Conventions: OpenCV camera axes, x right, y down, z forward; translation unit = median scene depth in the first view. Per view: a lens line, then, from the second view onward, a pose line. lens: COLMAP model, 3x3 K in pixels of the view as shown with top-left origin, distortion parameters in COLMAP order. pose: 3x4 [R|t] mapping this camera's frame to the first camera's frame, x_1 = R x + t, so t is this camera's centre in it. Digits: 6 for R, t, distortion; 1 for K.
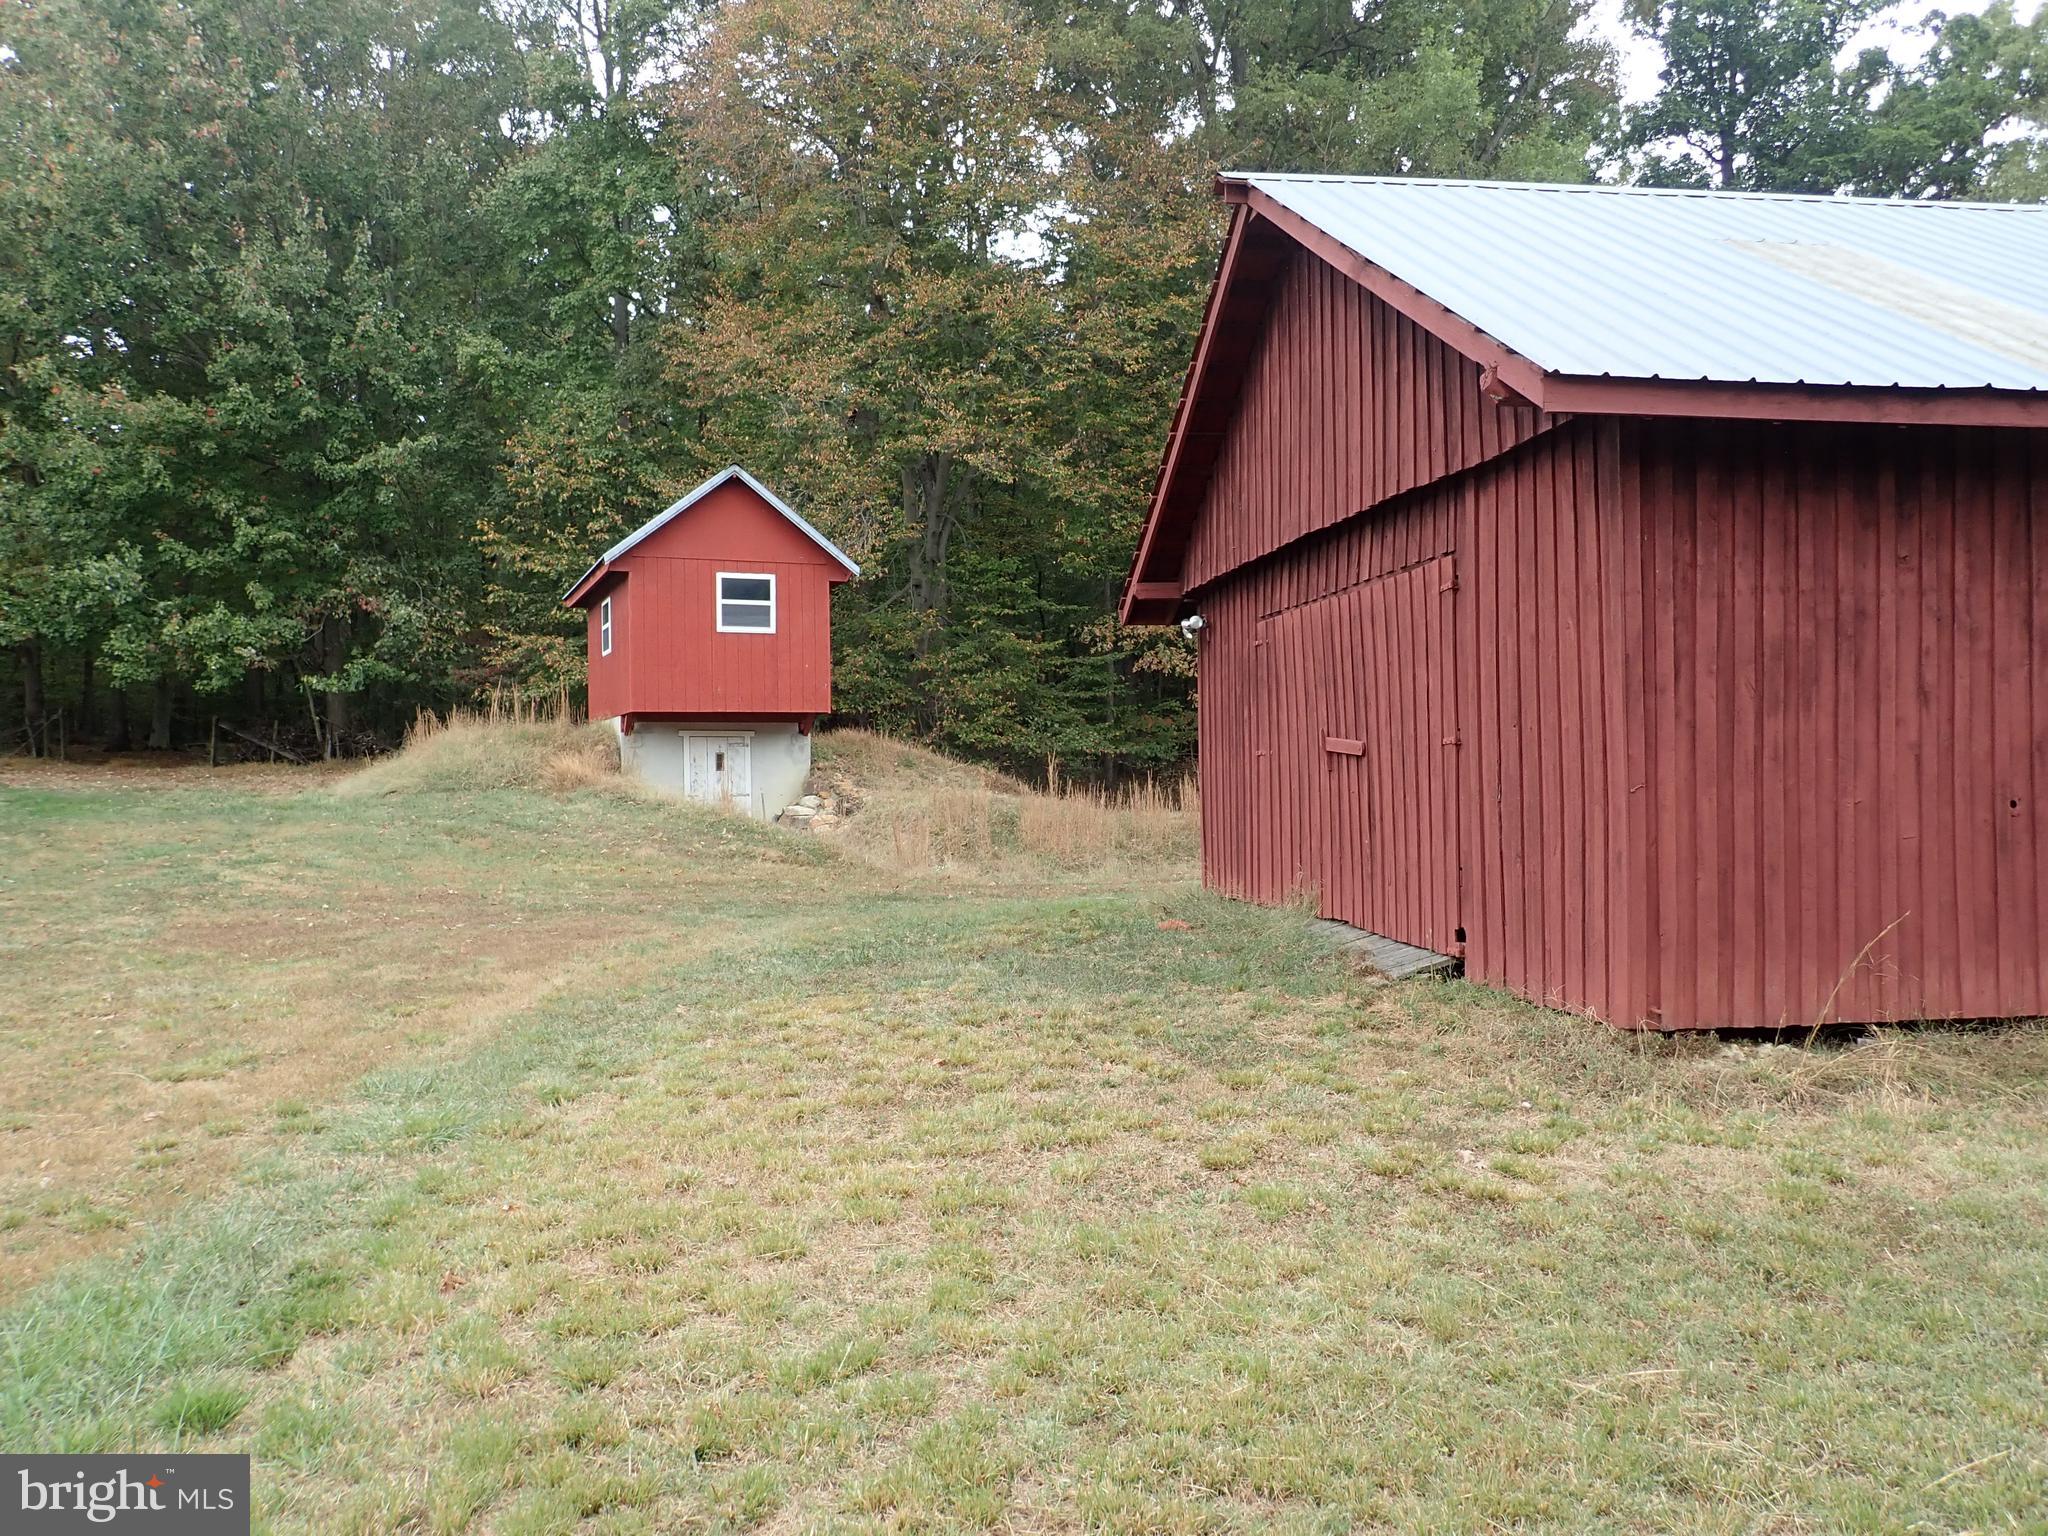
lens RADIAL K [[1518.6, 0, 1024.0], [0, 1518.6, 770.0], [0, 0, 1]] dist [0.008637, -0.014349]
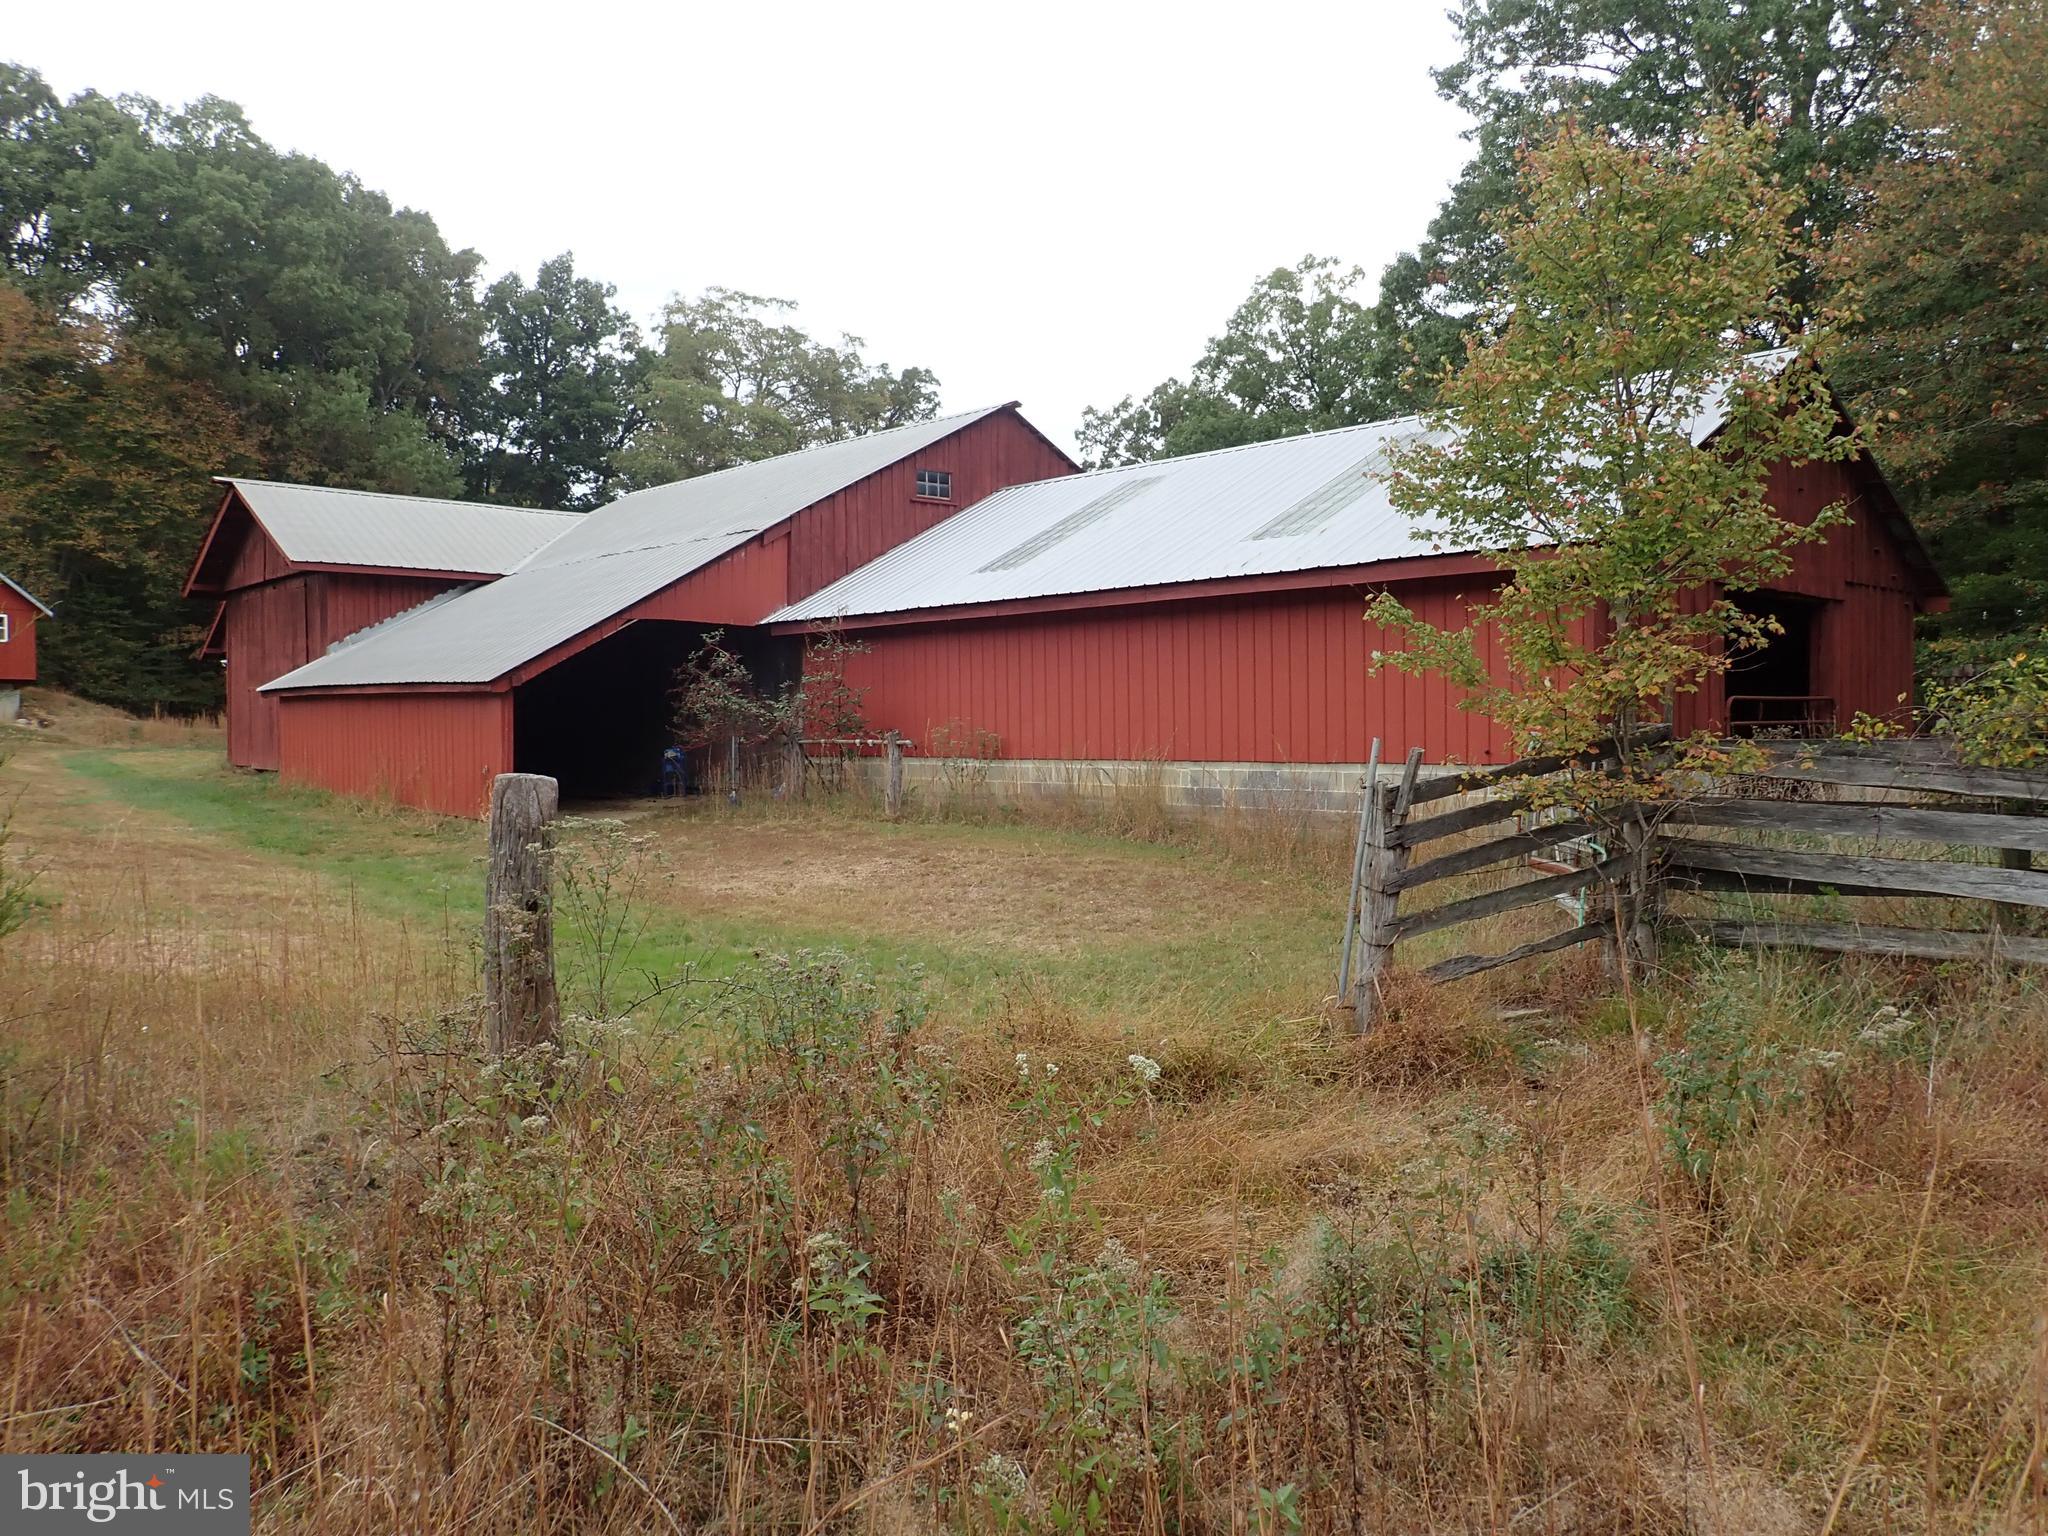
lens RADIAL K [[1518.6, 0, 1020.0], [0, 1518.6, 756.7], [0, 0, 1]] dist [0.008637, -0.014349]
pose [[0.824931, -0.006158, 0.565199, -0.157702], [-0.006864, 0.999758, 0.020910, 0.013403], [-0.565191, -0.021129, 0.824689, -1.252837]]
